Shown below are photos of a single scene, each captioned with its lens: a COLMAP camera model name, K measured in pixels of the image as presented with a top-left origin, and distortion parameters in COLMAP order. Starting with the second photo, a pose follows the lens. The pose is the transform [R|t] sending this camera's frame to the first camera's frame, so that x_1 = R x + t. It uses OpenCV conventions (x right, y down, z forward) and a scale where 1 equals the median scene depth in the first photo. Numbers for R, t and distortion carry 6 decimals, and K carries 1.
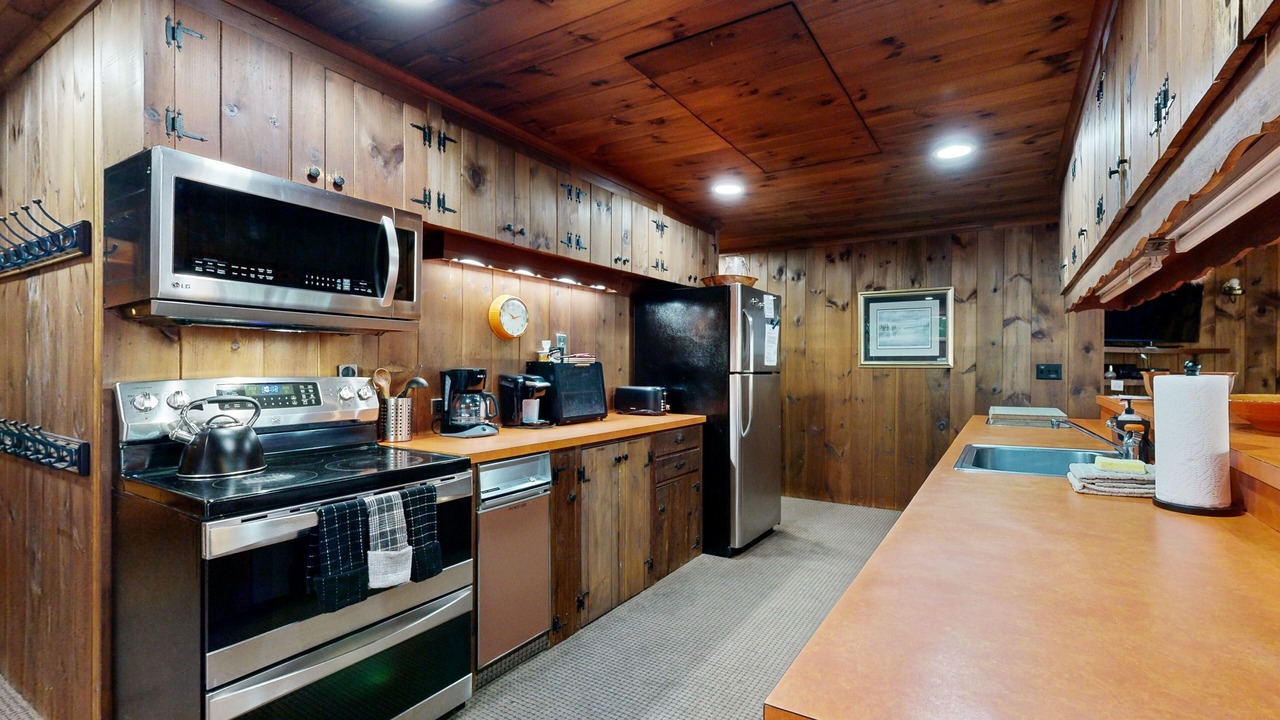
lens RADIAL K [[581.4, 0, 663.1], [0, 581.4, 365.0], [0, 0, 1]] dist [0.001279, 0.000053]
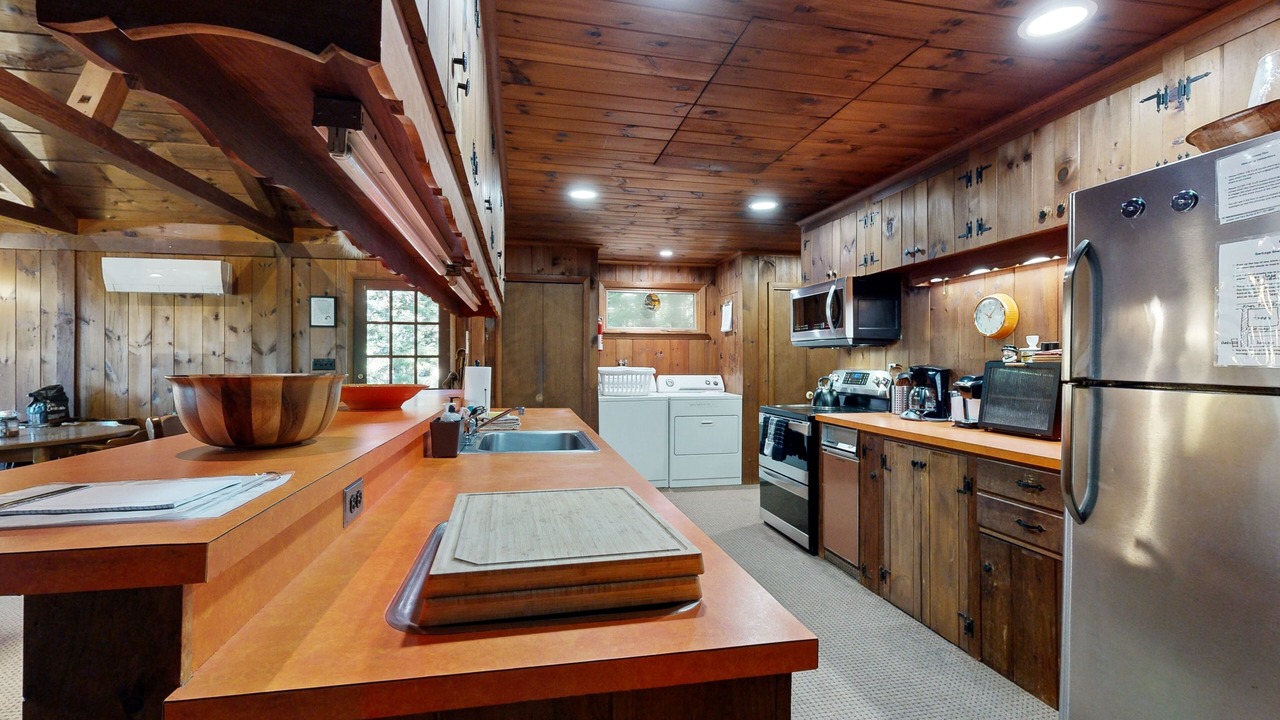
lens RADIAL K [[532.3, 0, 640.0], [0, 532.3, 360.0], [0, 0, 1]] dist [-0.001104, -0.000244]
pose [[-0.727150, -0.009818, -0.686408, 0.852771], [-0.006649, 0.999952, -0.007259, 0.002790], [0.686446, -0.000714, -0.727180, 1.332352]]
